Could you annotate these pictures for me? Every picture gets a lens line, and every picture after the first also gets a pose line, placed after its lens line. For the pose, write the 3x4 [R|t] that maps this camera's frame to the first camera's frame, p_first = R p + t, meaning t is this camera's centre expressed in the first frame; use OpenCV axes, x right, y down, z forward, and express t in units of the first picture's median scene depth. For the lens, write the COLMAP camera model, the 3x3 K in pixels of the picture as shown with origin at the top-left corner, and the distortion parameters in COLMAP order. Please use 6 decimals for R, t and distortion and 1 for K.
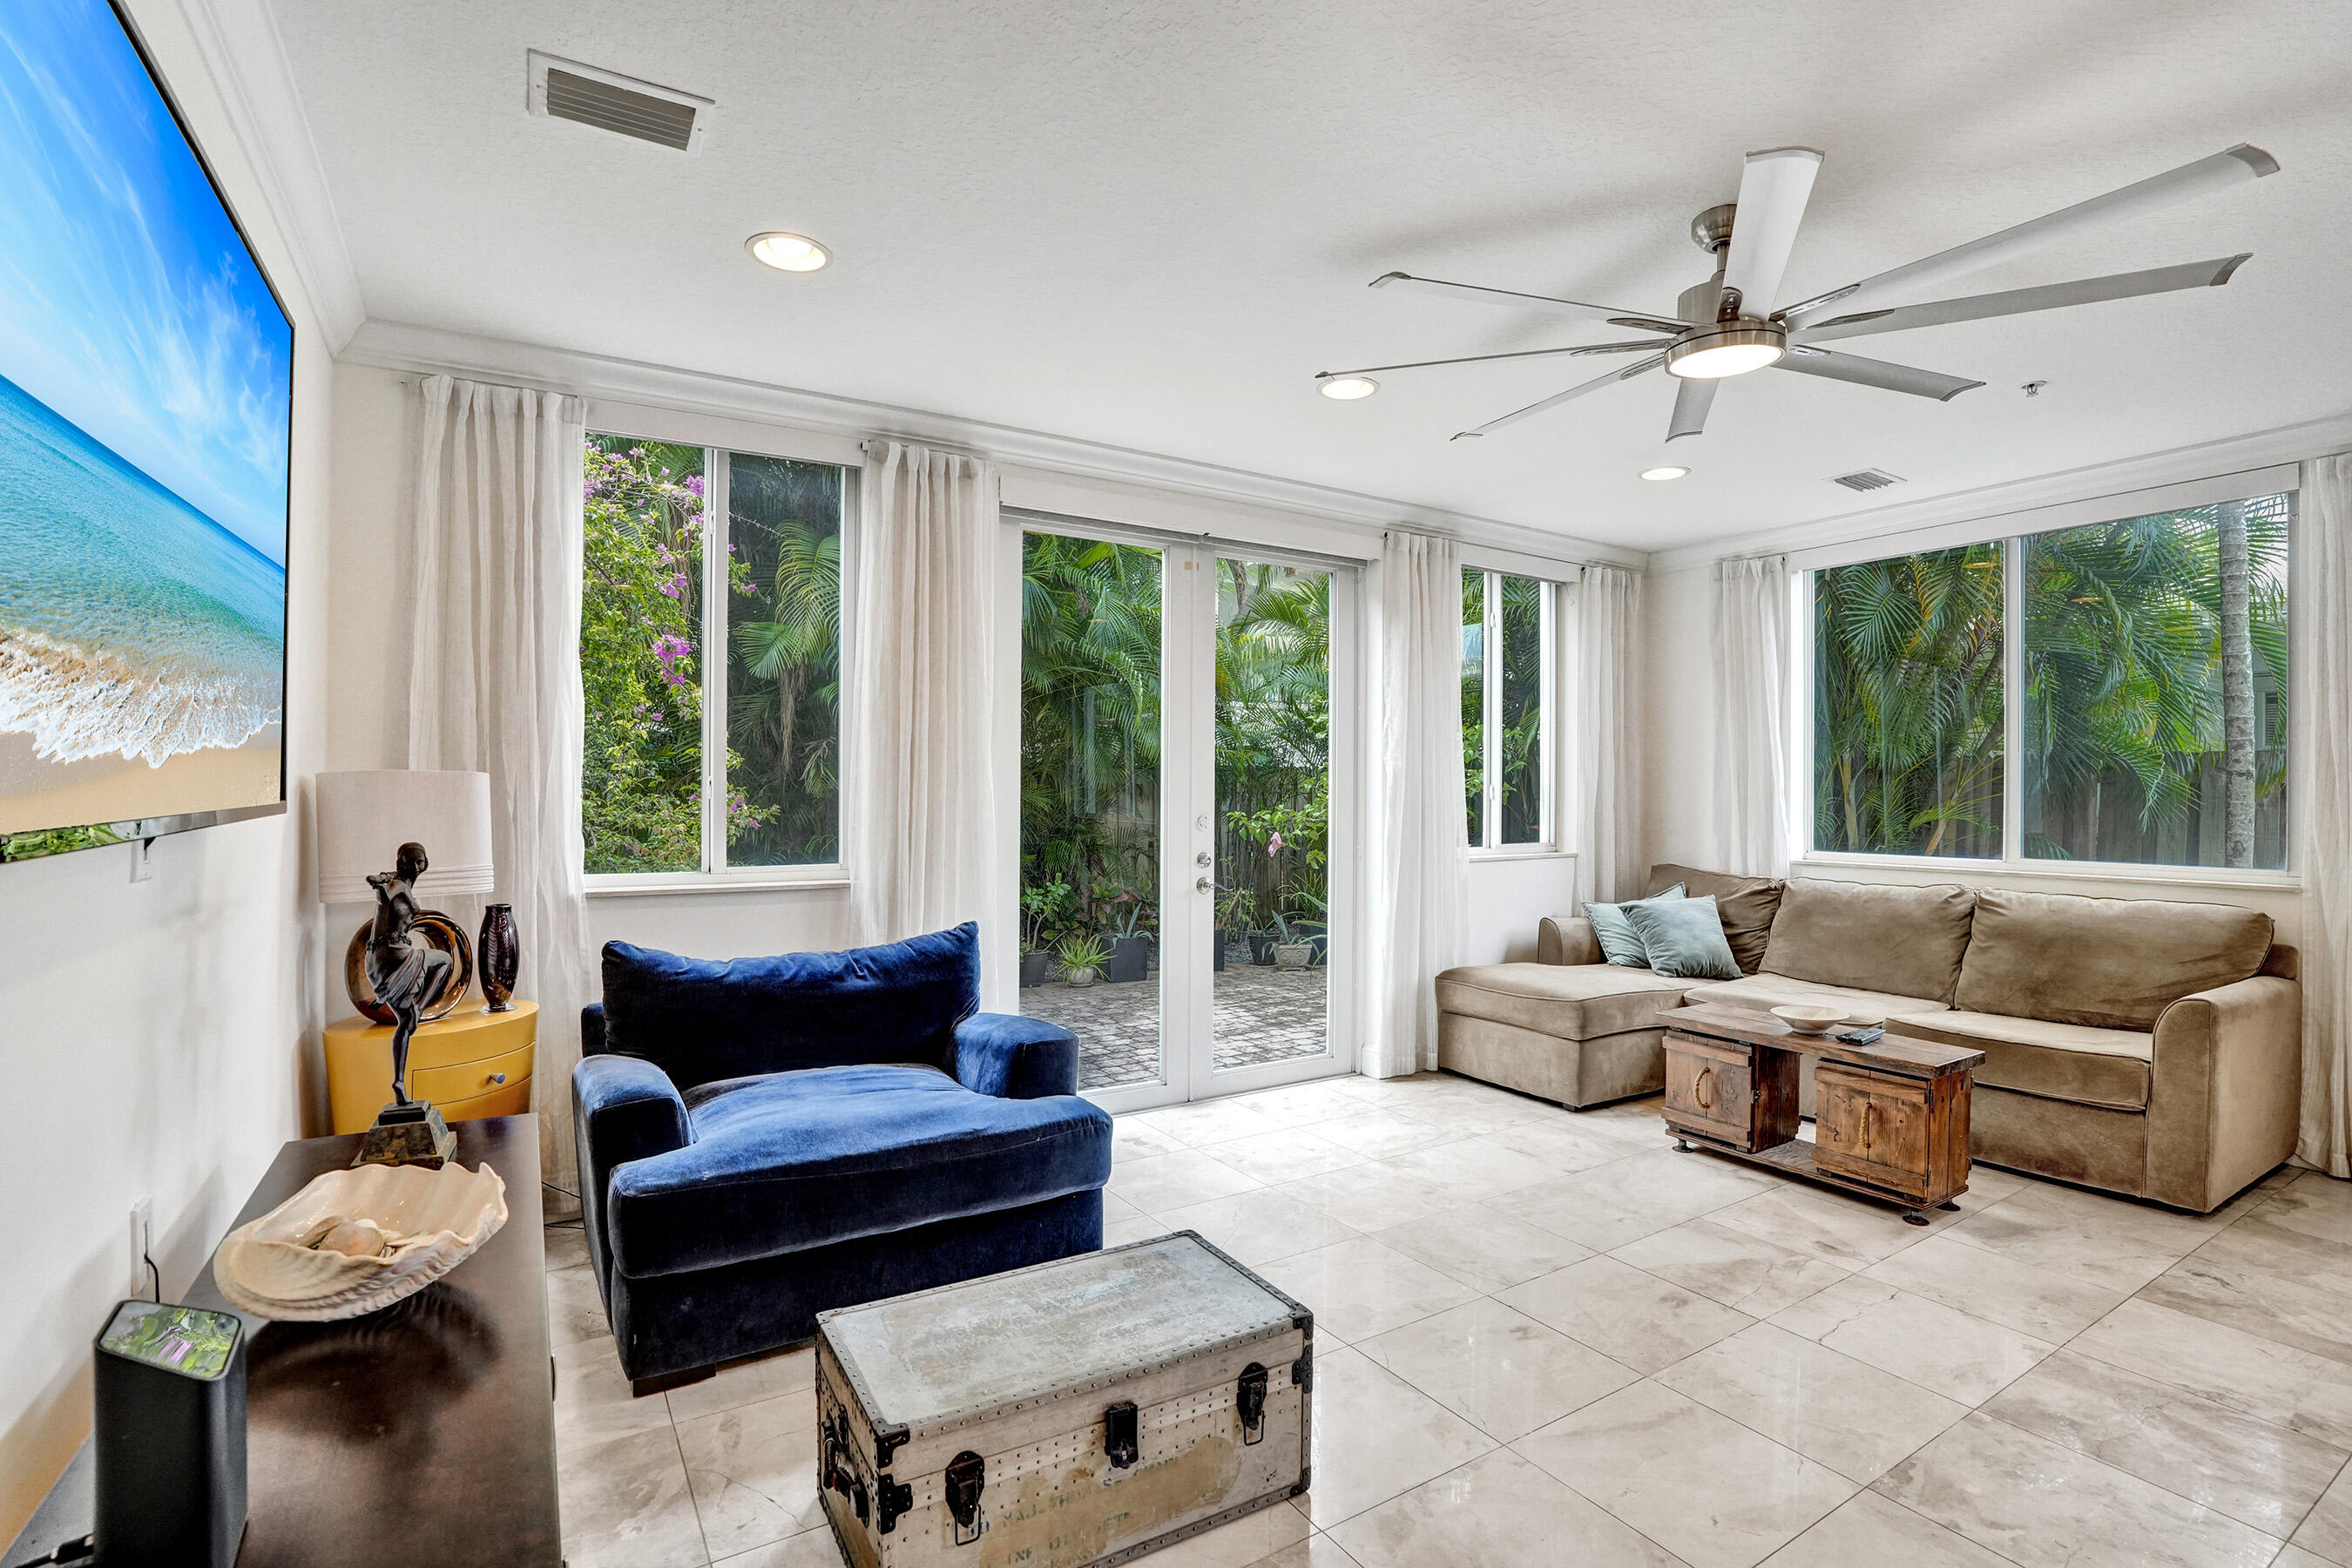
lens RADIAL K [[1084.2, 0, 1175.0], [0, 1084.2, 794.5], [0, 0, 1]] dist [-0.081916, 0.031969]
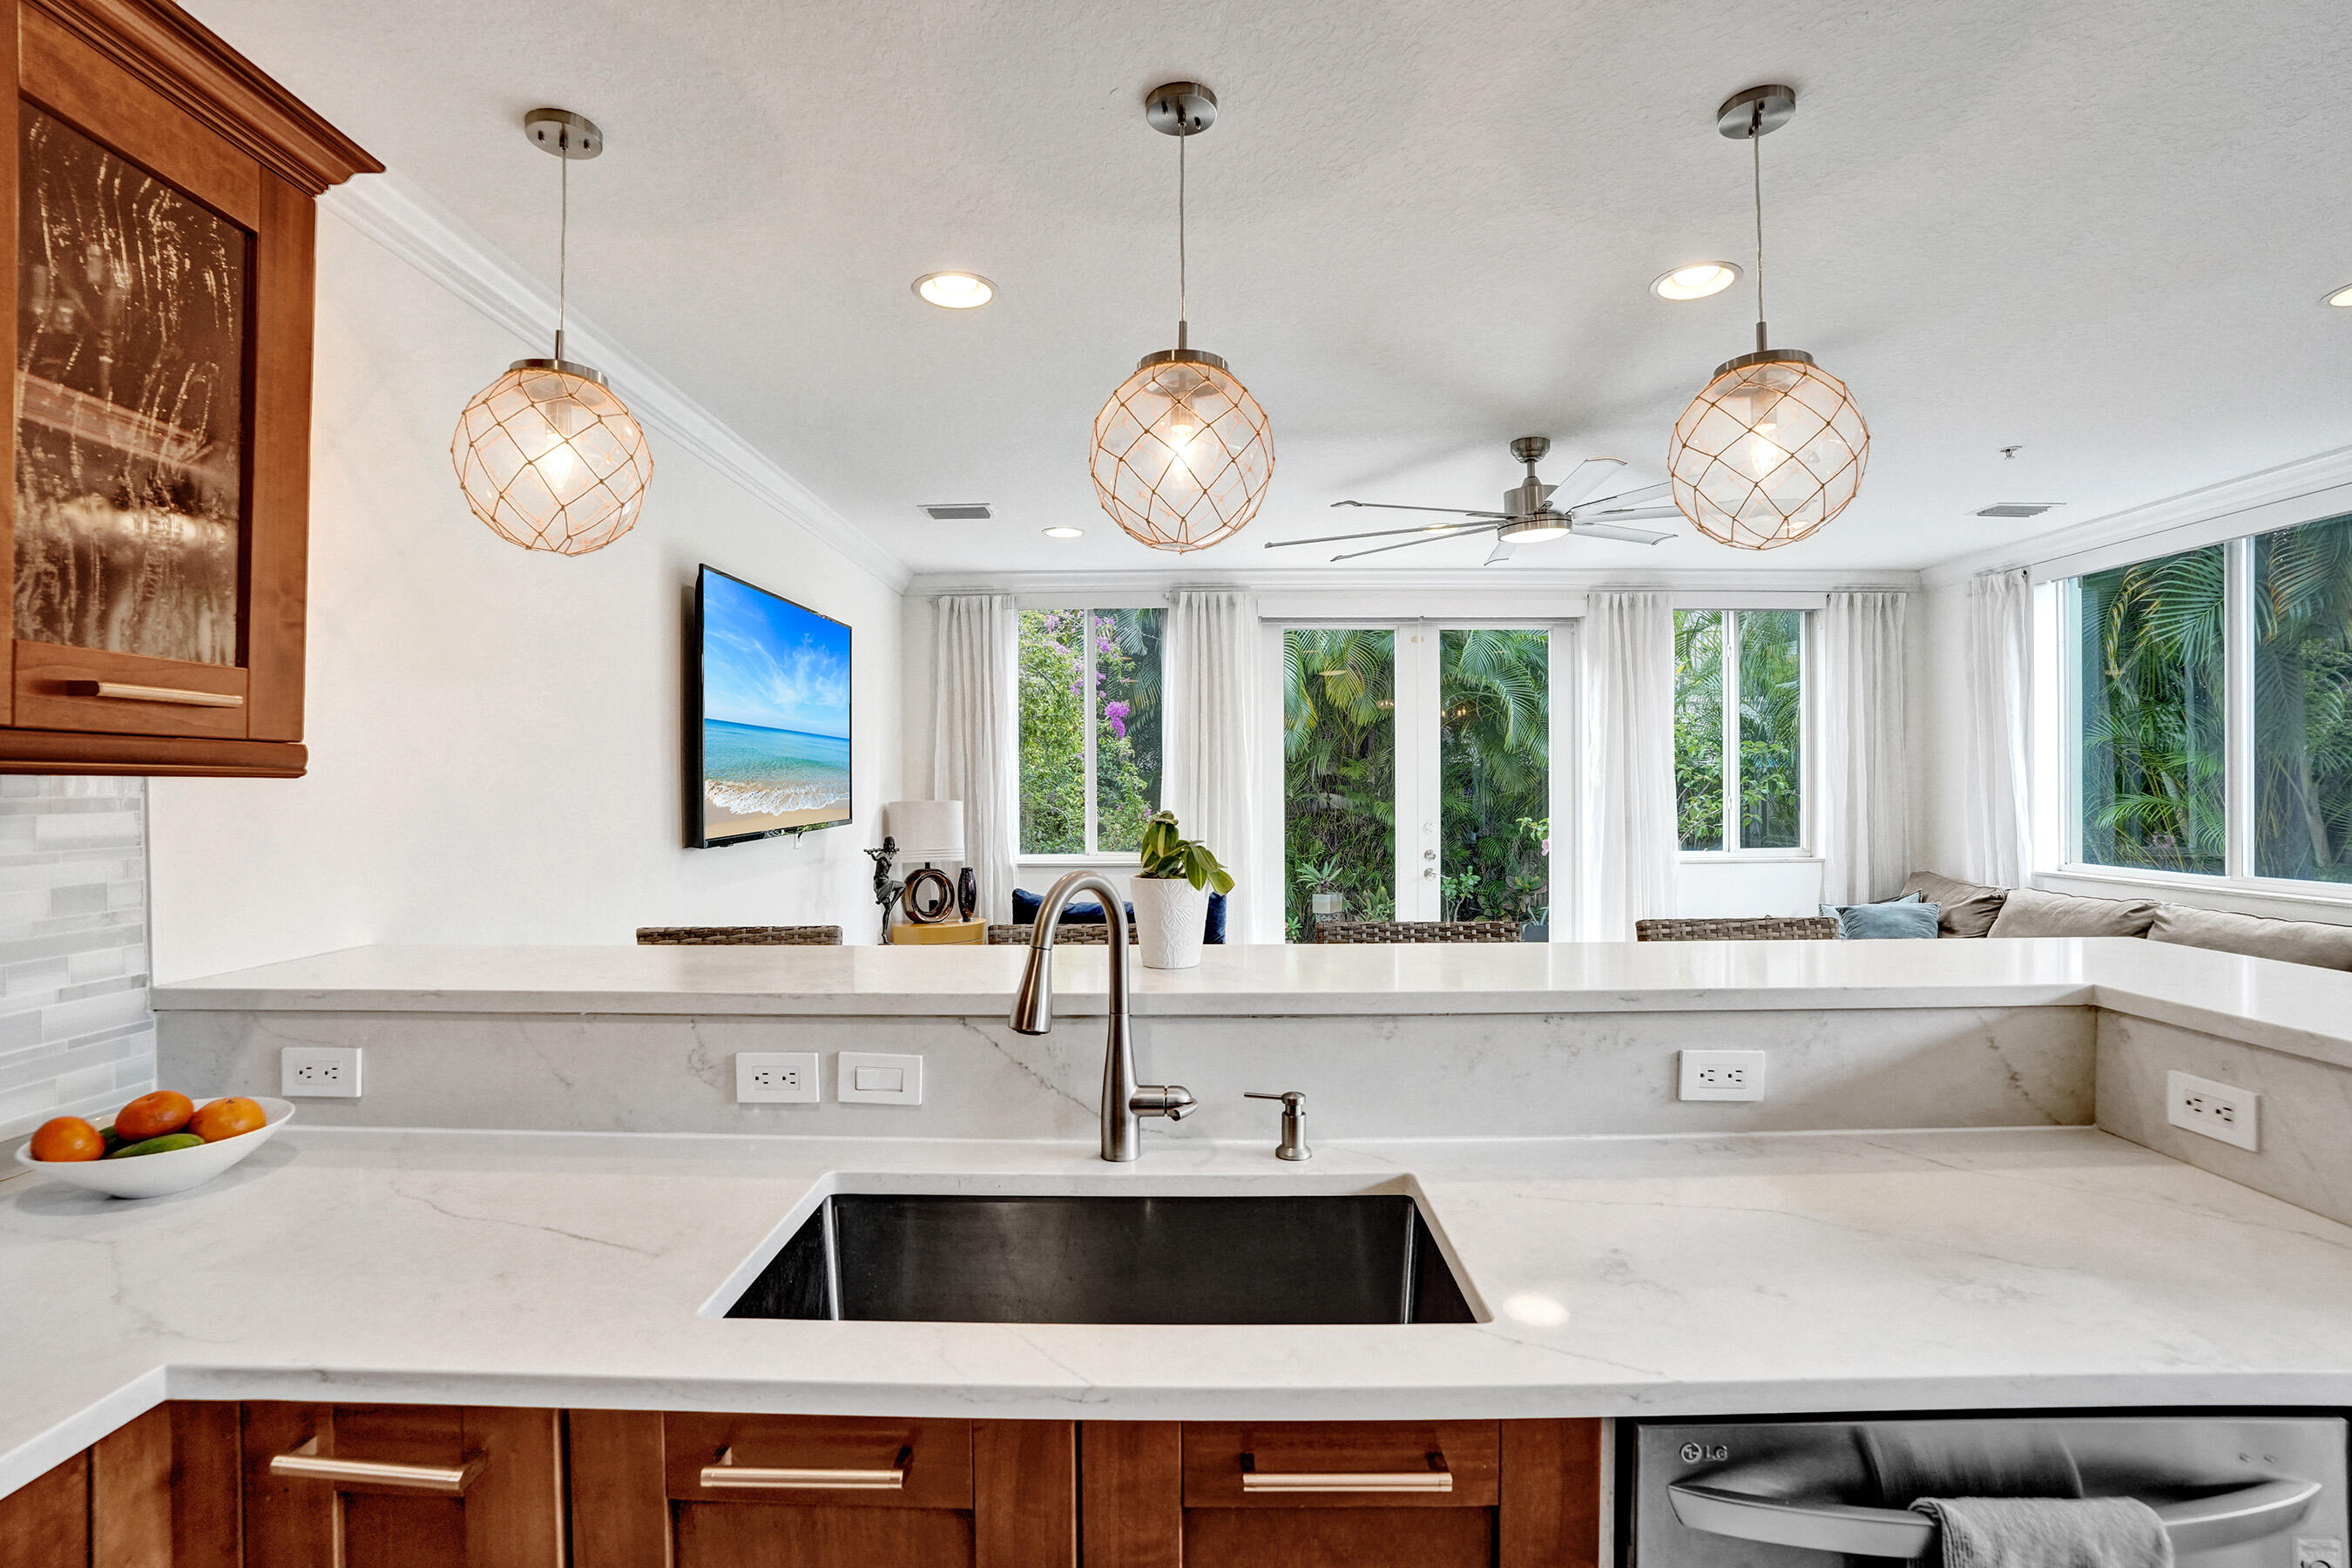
lens RADIAL K [[1084.2, 0, 1175.0], [0, 1084.2, 794.5], [0, 0, 1]] dist [-0.081916, 0.031969]
pose [[0.845096, -0.003929, -0.534600, 0.530676], [0.006581, 0.999974, 0.003055, -0.024248], [0.534574, -0.006100, 0.845100, -0.345183]]
